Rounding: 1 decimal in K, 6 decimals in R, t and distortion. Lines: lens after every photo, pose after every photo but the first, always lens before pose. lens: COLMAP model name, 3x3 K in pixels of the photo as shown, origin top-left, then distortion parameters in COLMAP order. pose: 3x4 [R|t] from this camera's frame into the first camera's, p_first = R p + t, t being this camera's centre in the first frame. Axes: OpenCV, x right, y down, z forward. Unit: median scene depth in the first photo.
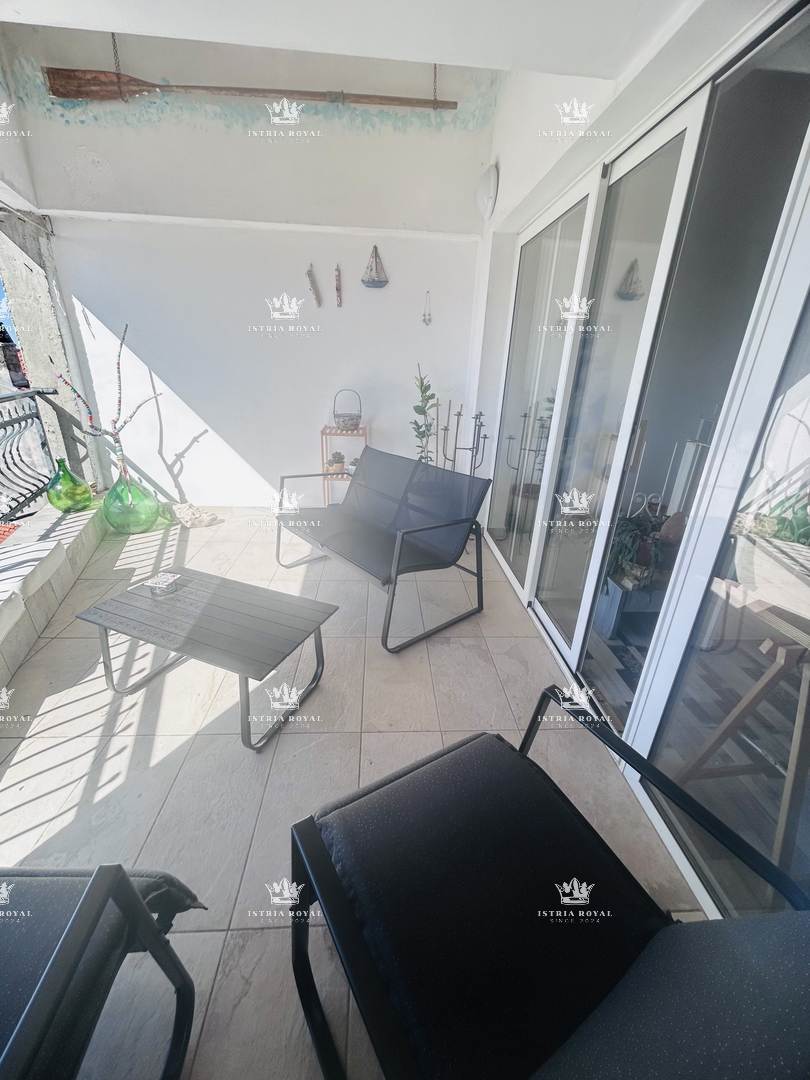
lens RADIAL K [[433.7, 0, 397.5], [0, 433.7, 539.1], [0, 0, 1]] dist [-0.002210, 0.001006]
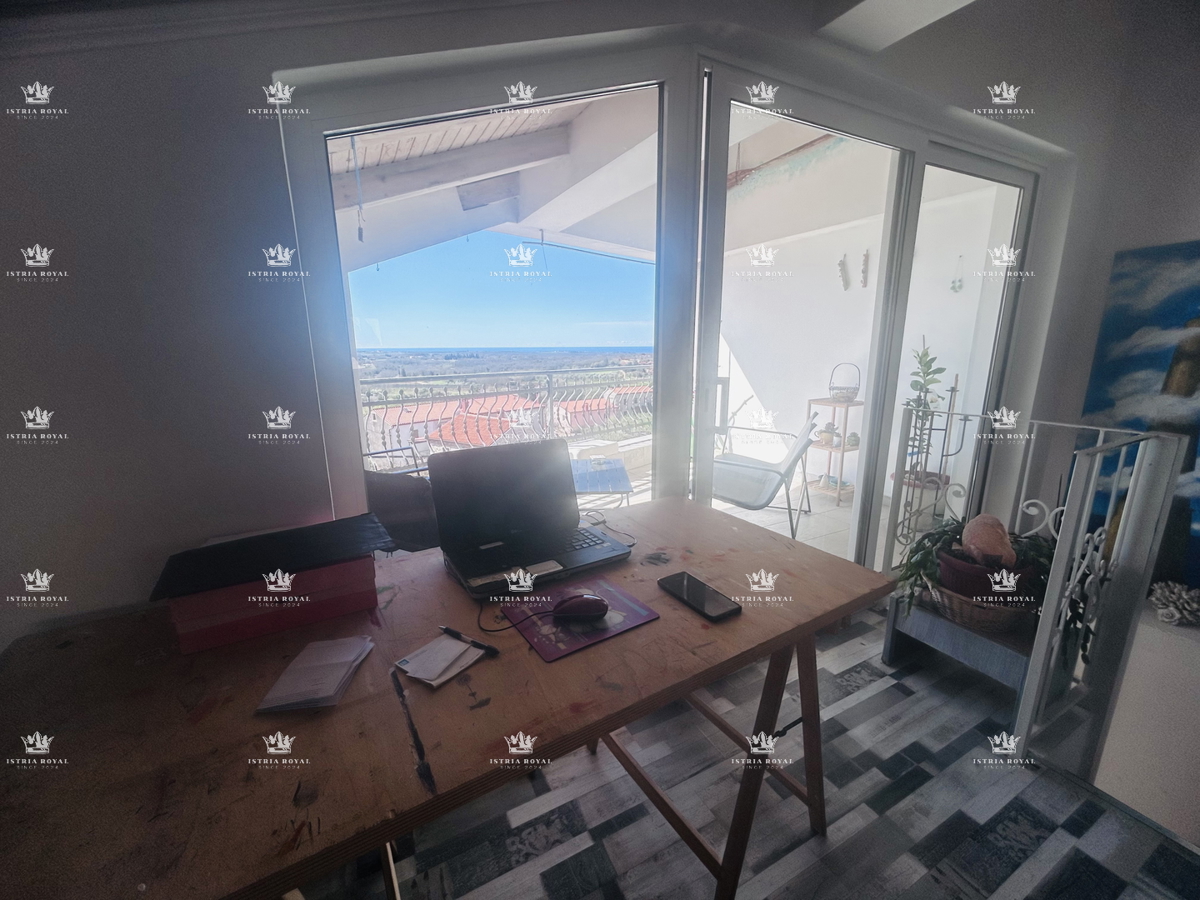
lens RADIAL K [[481.9, 0, 602.4], [0, 481.9, 449.4], [0, 0, 1]] dist [-0.002210, 0.001006]
pose [[0.424384, 0.155839, -0.891971, 0.696608], [-0.322342, 0.946547, 0.012010, 0.018423], [0.846164, 0.282423, 0.451933, 0.061435]]
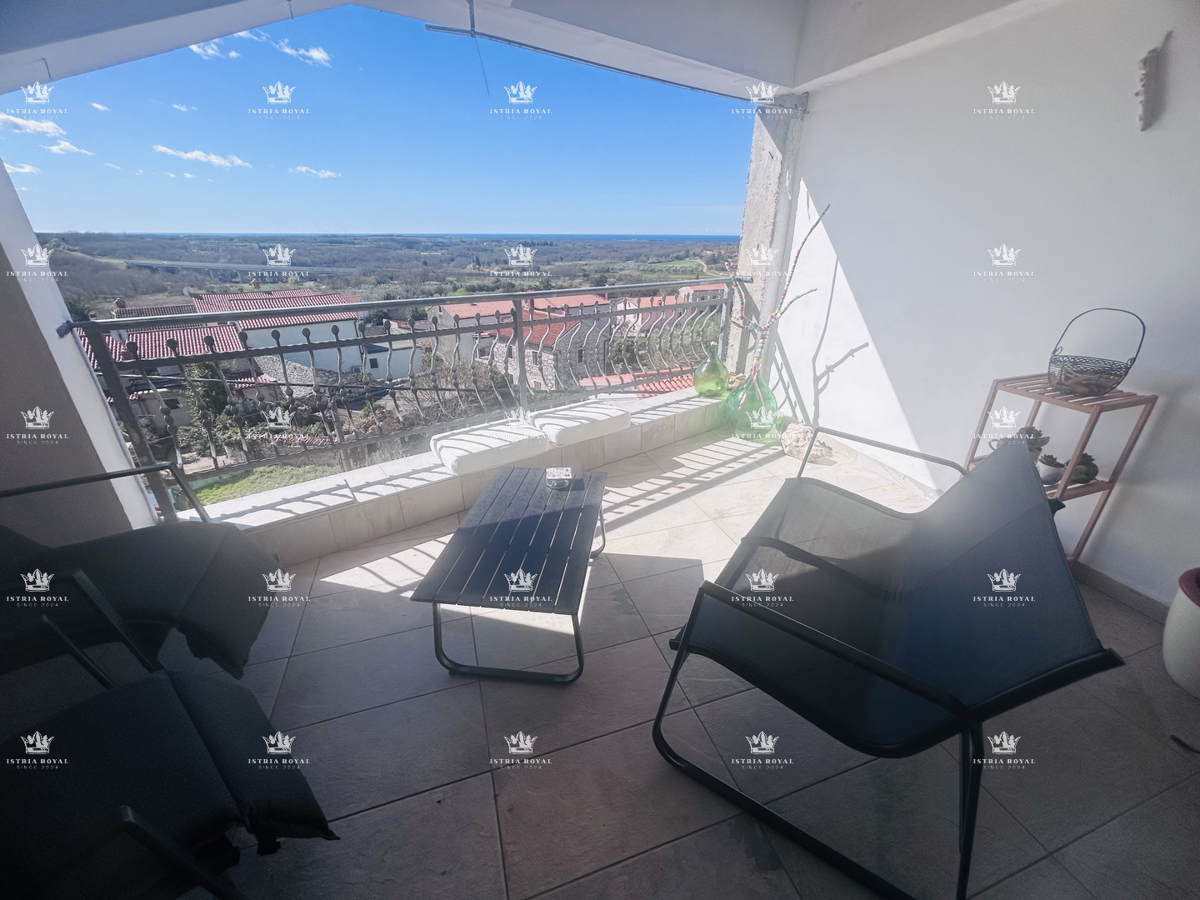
lens RADIAL K [[481.9, 0, 598.4], [0, 481.9, 448.1], [0, 0, 1]] dist [-0.002210, 0.001006]
pose [[0.271801, 0.363485, -0.891068, 0.245300], [-0.358200, 0.897608, 0.256891, -0.153646], [0.893206, 0.249357, 0.374171, 0.371272]]
